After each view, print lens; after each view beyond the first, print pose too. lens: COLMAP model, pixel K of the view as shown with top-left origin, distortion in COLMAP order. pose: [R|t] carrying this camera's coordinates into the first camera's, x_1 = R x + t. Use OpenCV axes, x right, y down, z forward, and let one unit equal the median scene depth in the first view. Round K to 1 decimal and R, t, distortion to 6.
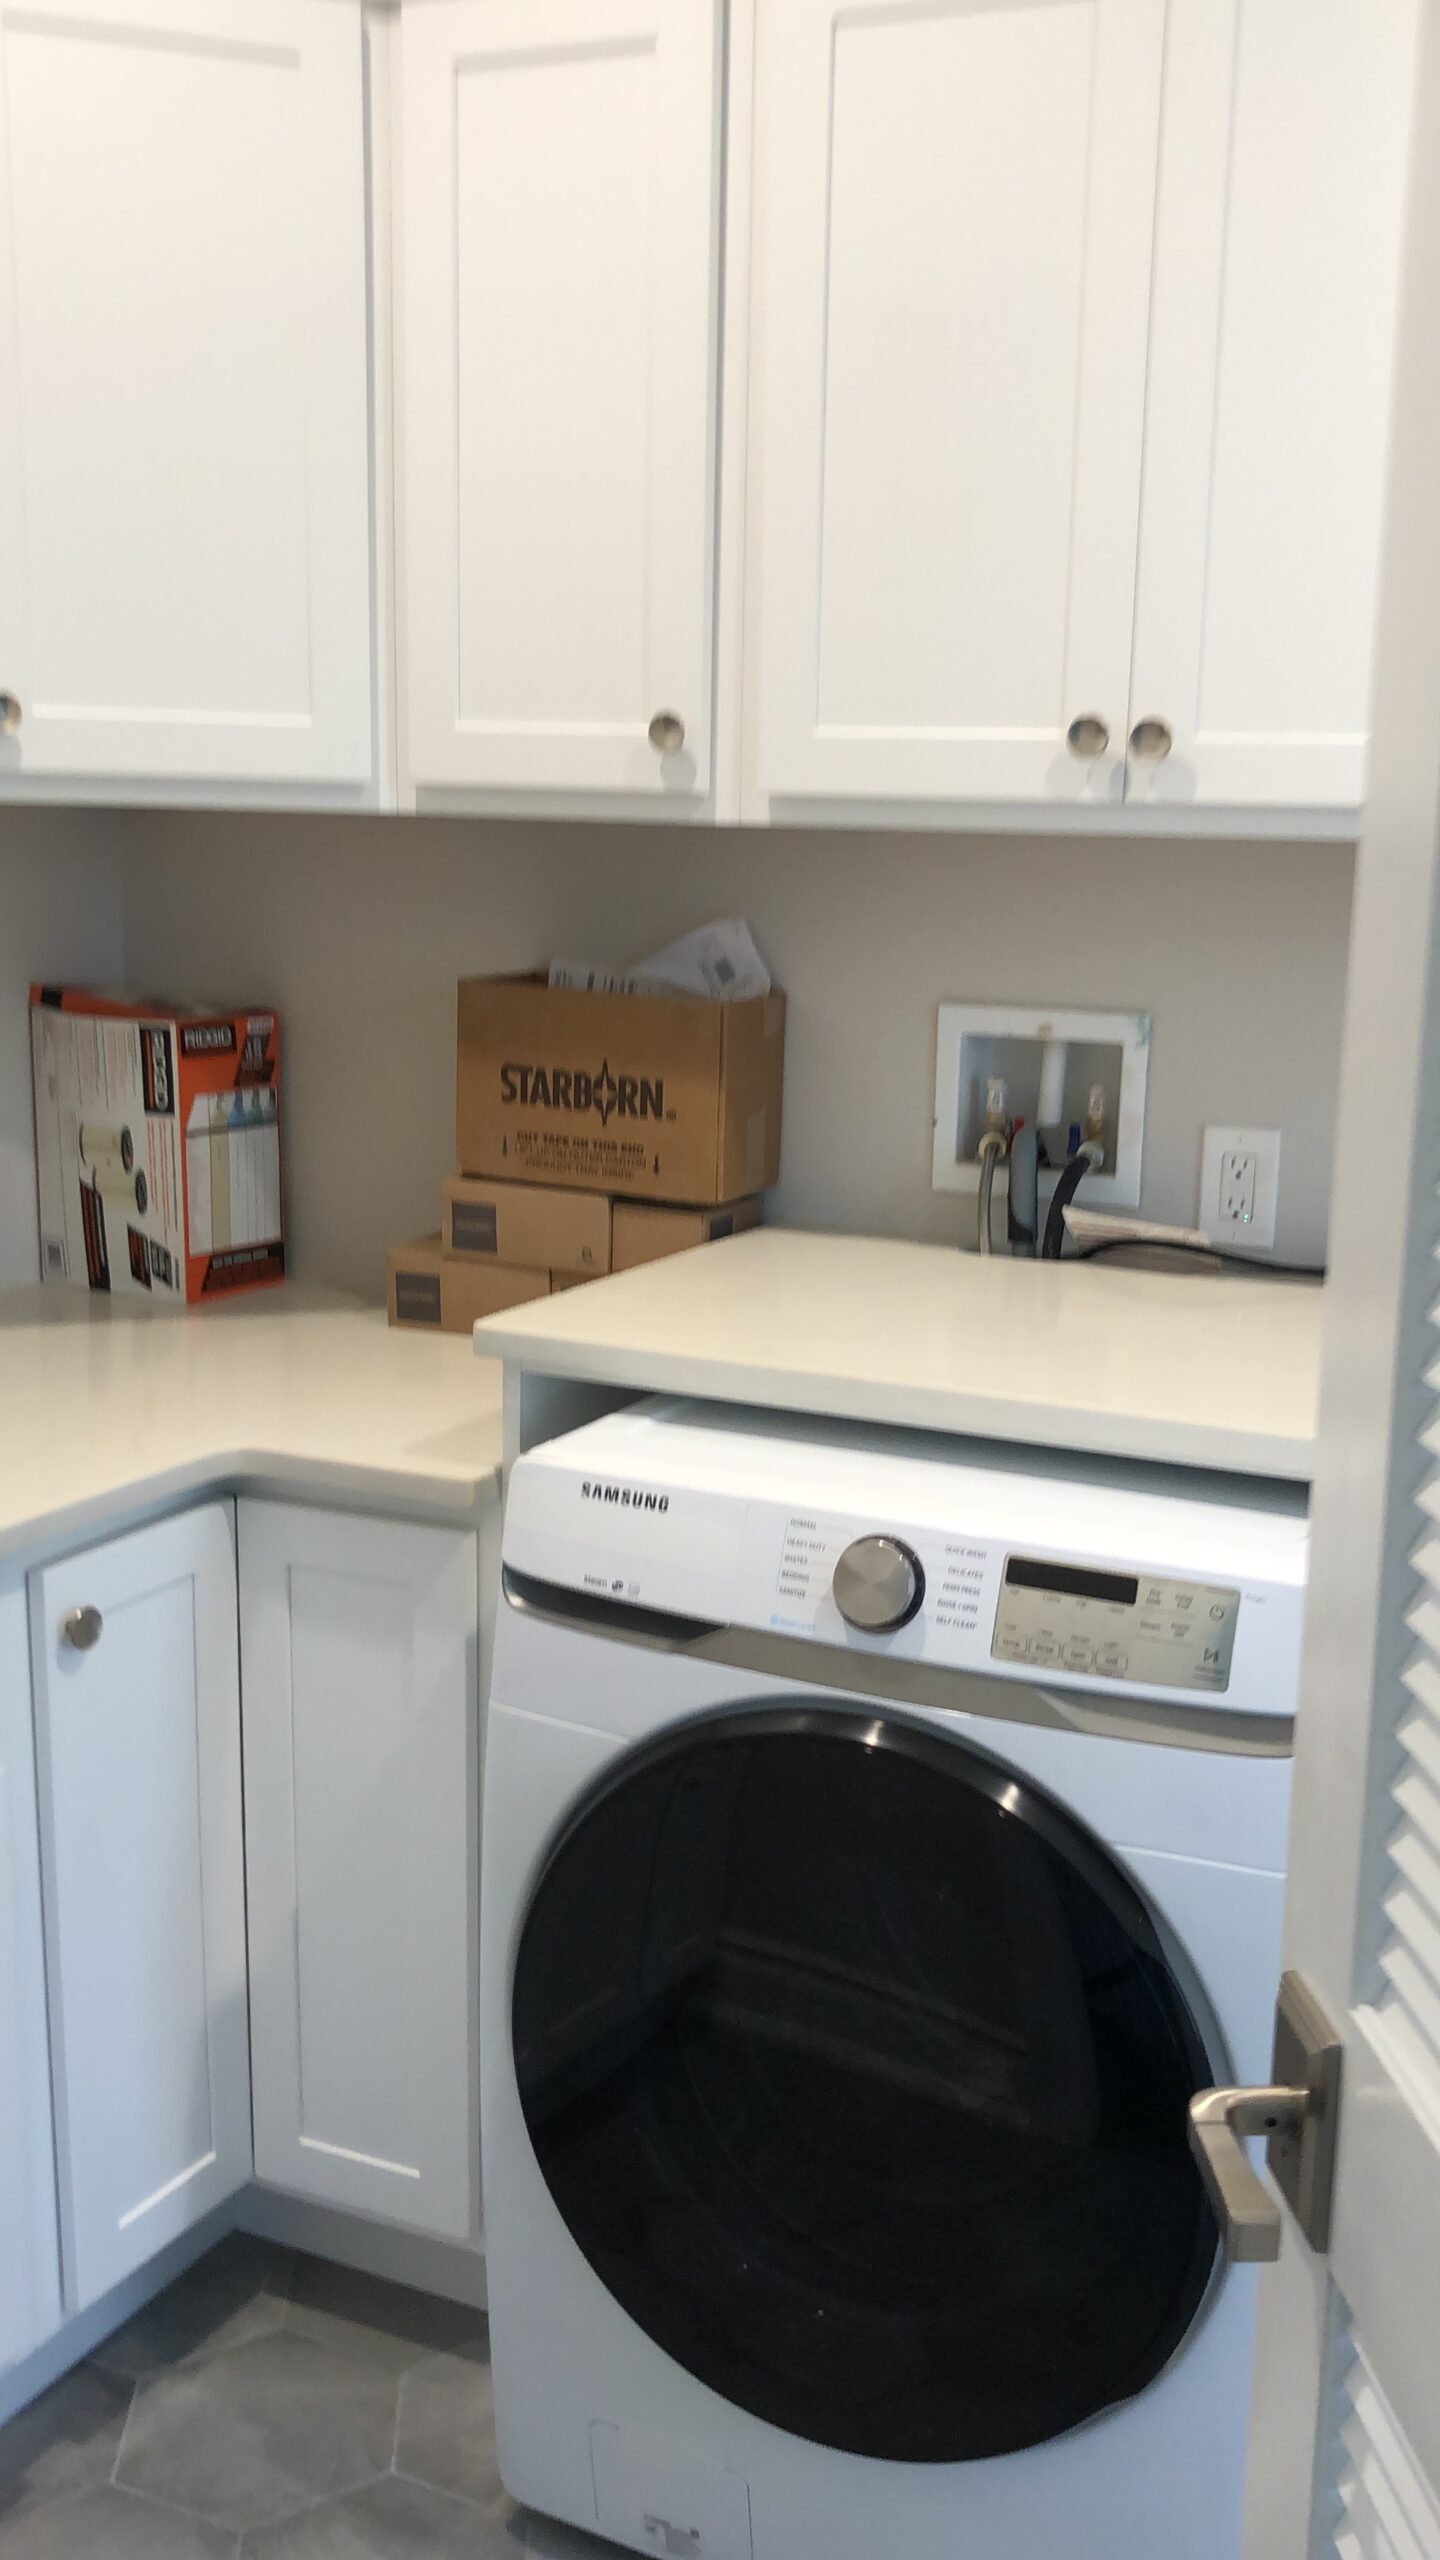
lens RADIAL K [[2404.5, 0, 803.9], [0, 2404.5, 1354.1], [0, 0, 1]] dist [-0.000507, 0.000000]
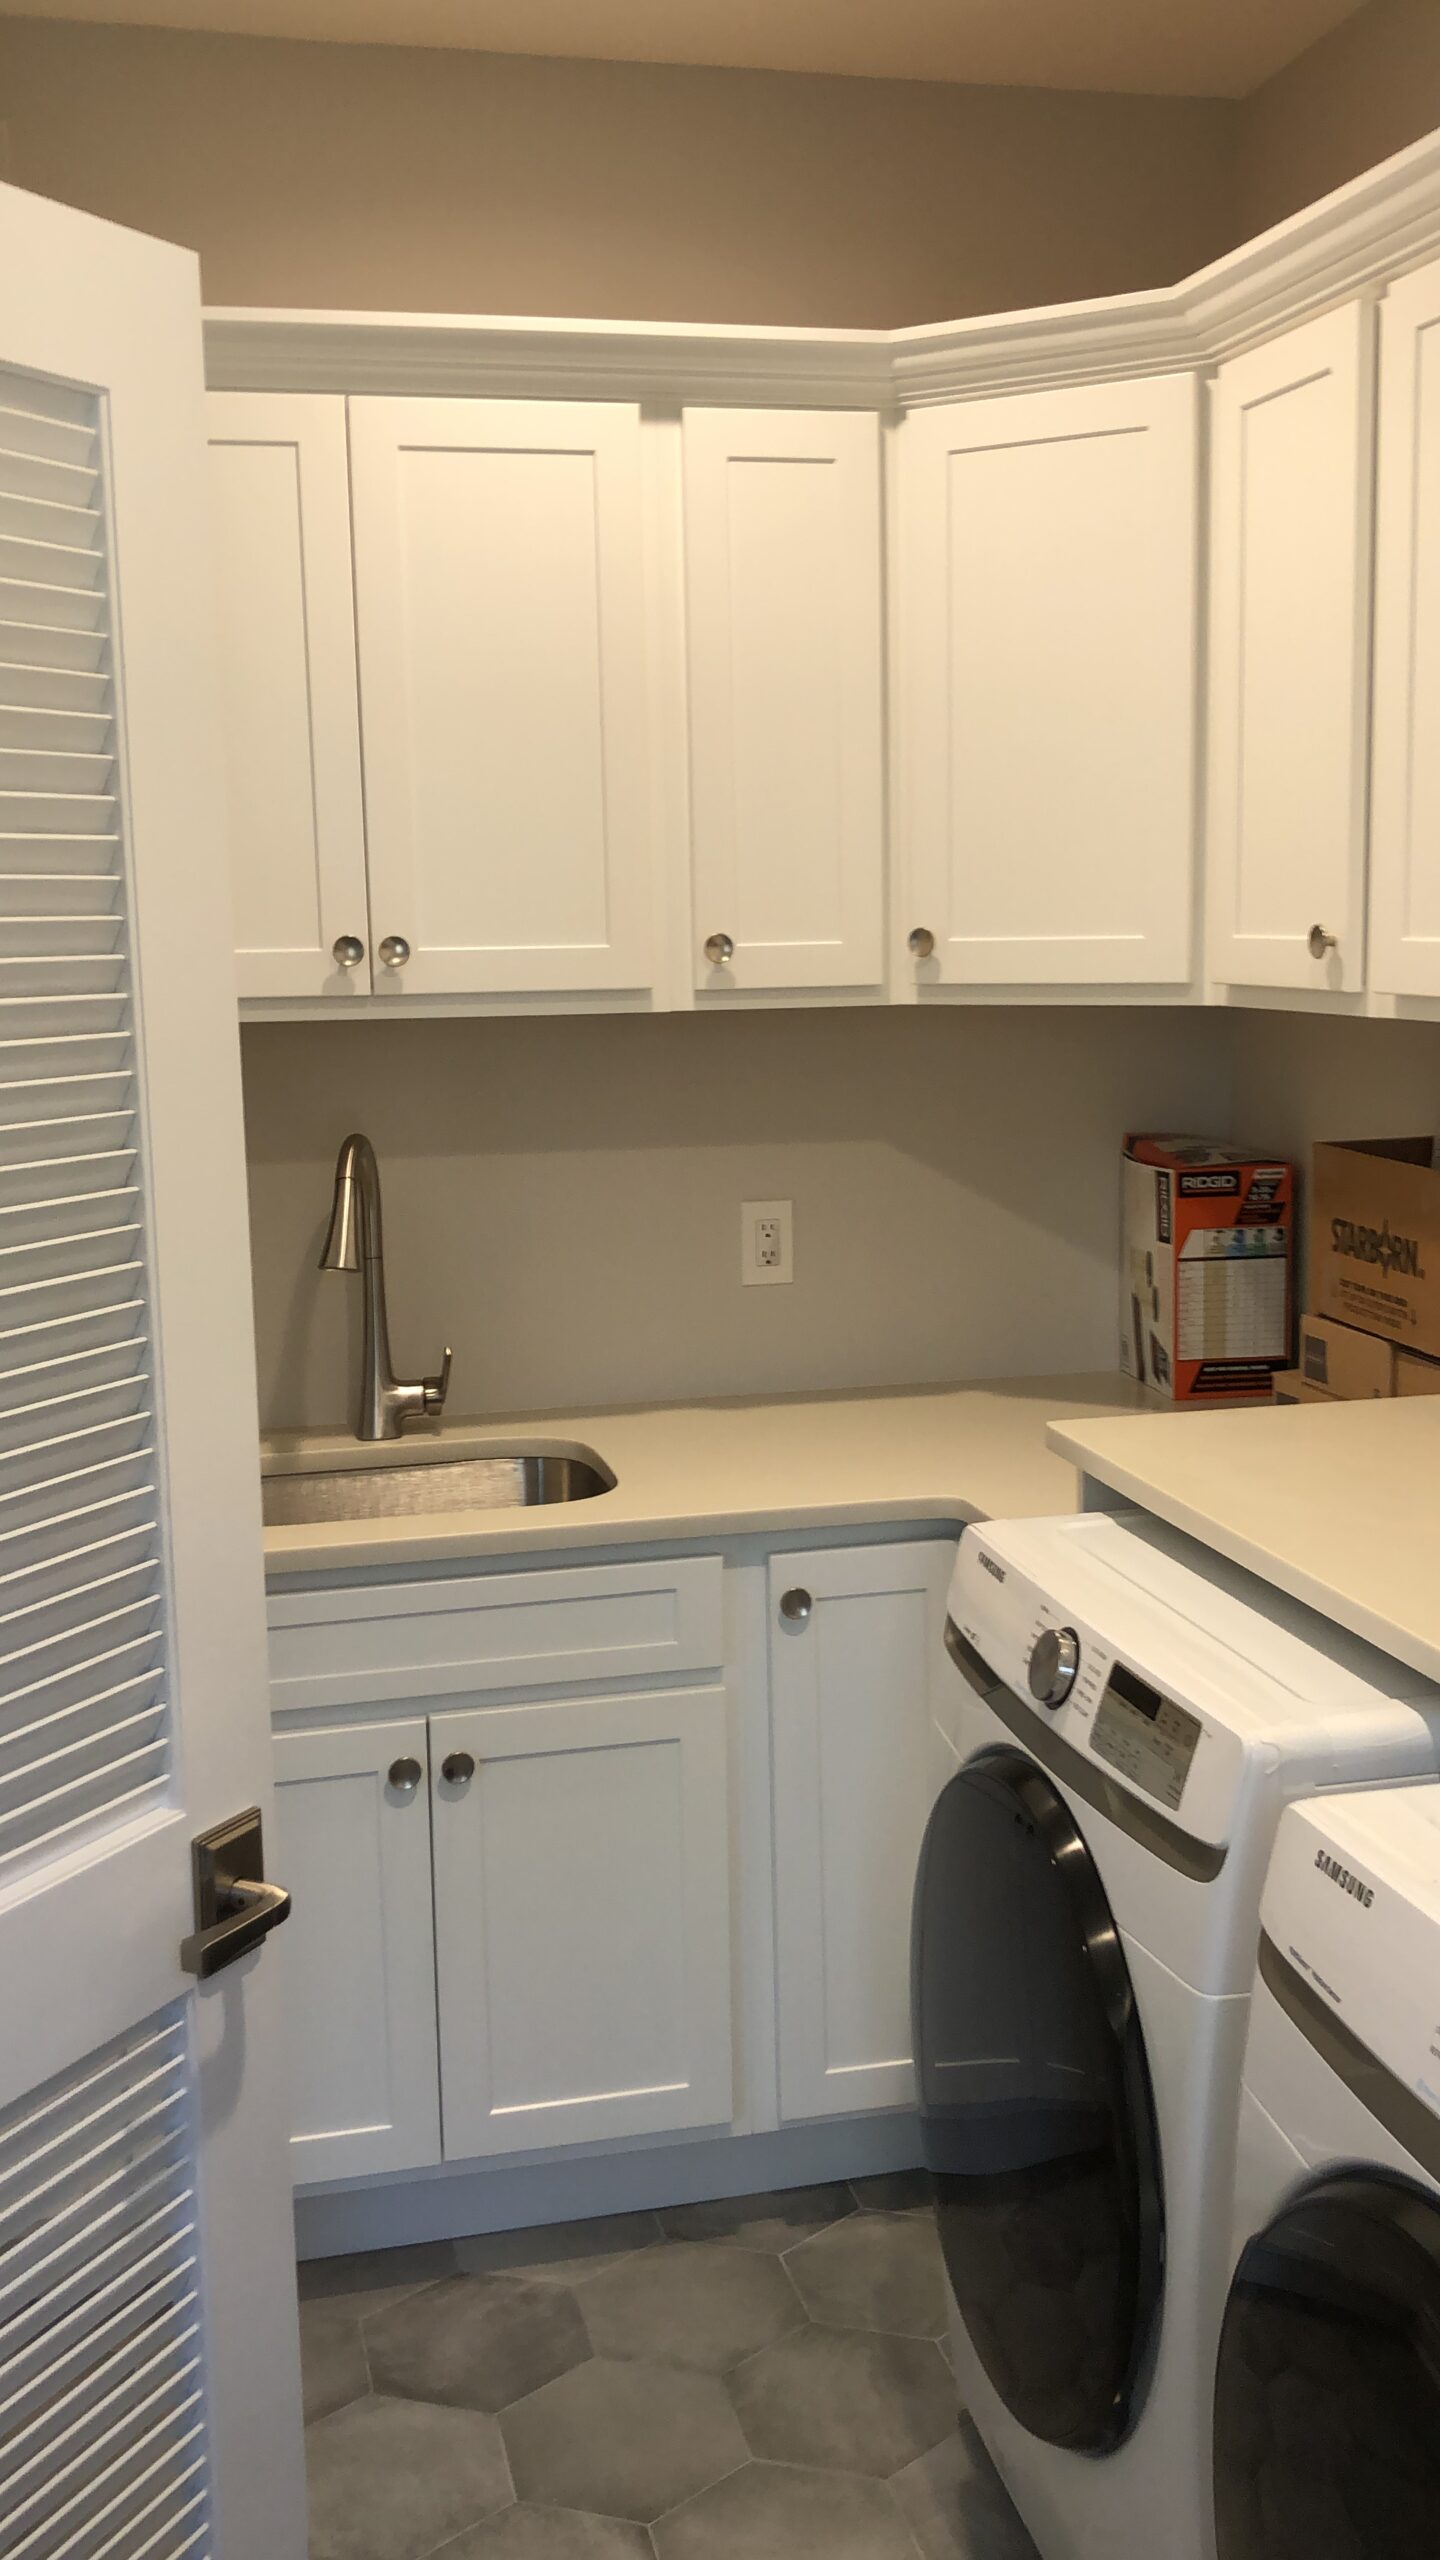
lens RADIAL K [[2404.5, 0, 723.3], [0, 2404.5, 1269.0], [0, 0, 1]] dist [-0.000507, 0.000000]
pose [[0.601850, 0.077060, -0.794882, 0.566895], [-0.139461, 0.990181, -0.009601, -0.042731], [0.786338, 0.116634, 0.606688, 0.080306]]
